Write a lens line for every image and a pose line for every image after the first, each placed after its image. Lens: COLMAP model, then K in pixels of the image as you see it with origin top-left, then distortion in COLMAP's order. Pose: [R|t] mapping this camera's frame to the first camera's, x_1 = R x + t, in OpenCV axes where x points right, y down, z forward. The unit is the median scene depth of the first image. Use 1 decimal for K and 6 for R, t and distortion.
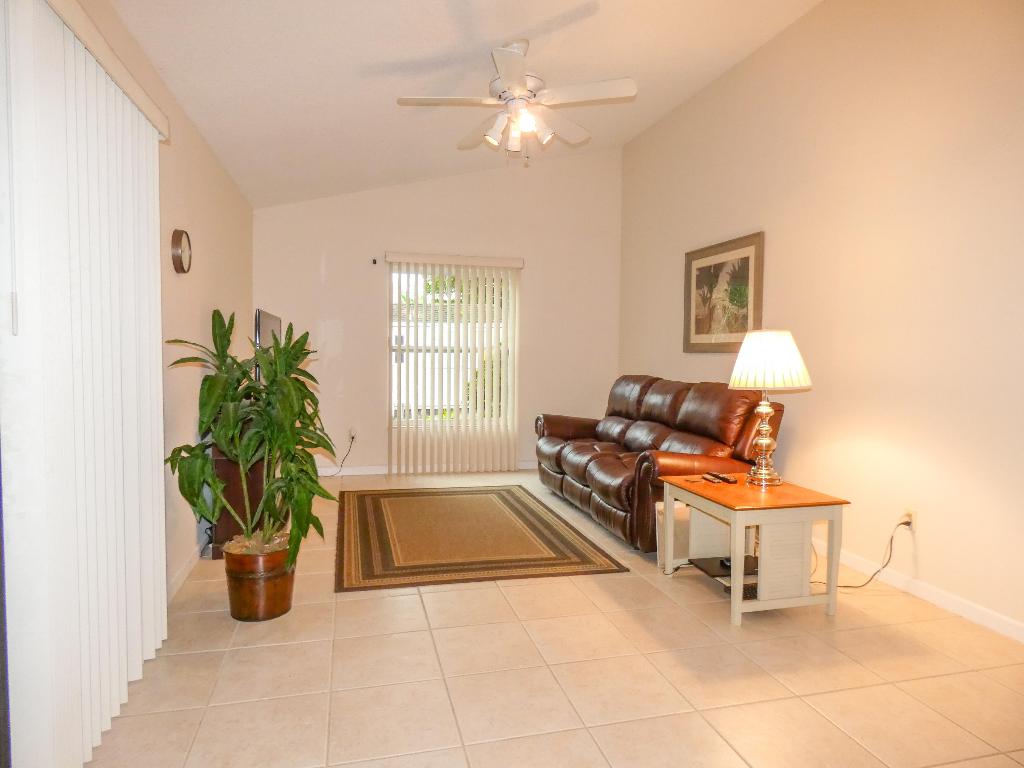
lens RADIAL K [[627.6, 0, 509.7], [0, 627.6, 385.6], [0, 0, 1]] dist [-0.021877, -0.002429]
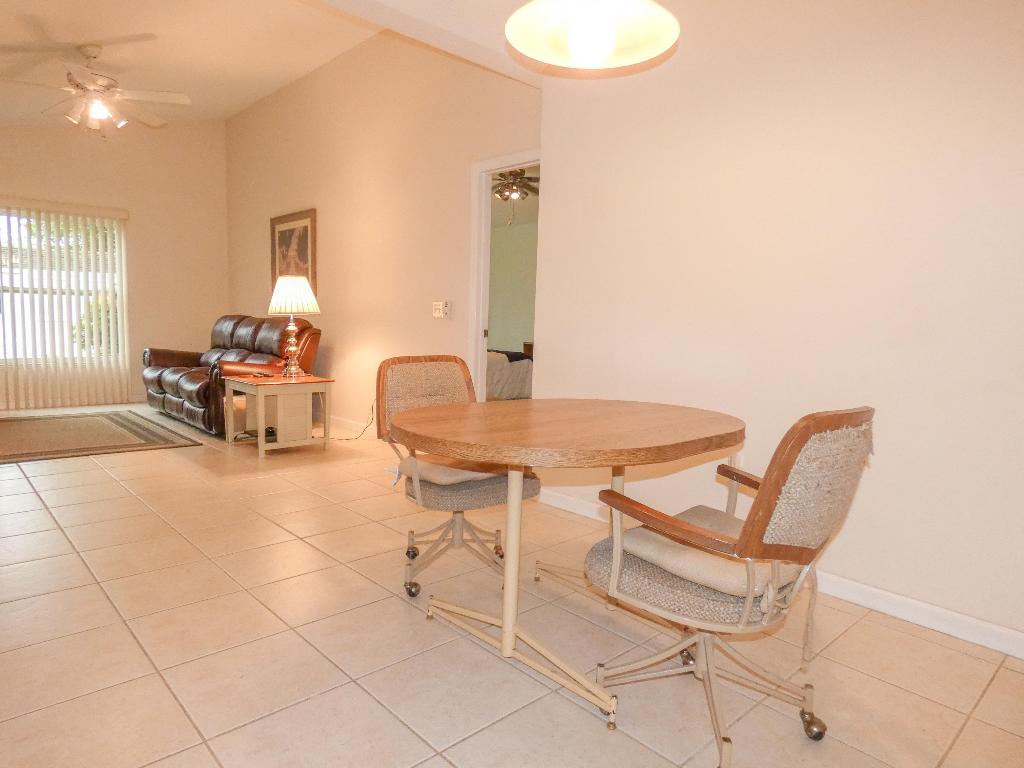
lens RADIAL K [[627.6, 0, 518.5], [0, 627.6, 380.9], [0, 0, 1]] dist [-0.021877, -0.002429]
pose [[0.865994, -0.039261, 0.498511, 0.081123], [0.012814, 0.998328, 0.056364, 0.059022], [-0.499890, -0.042423, 0.865049, -0.409514]]
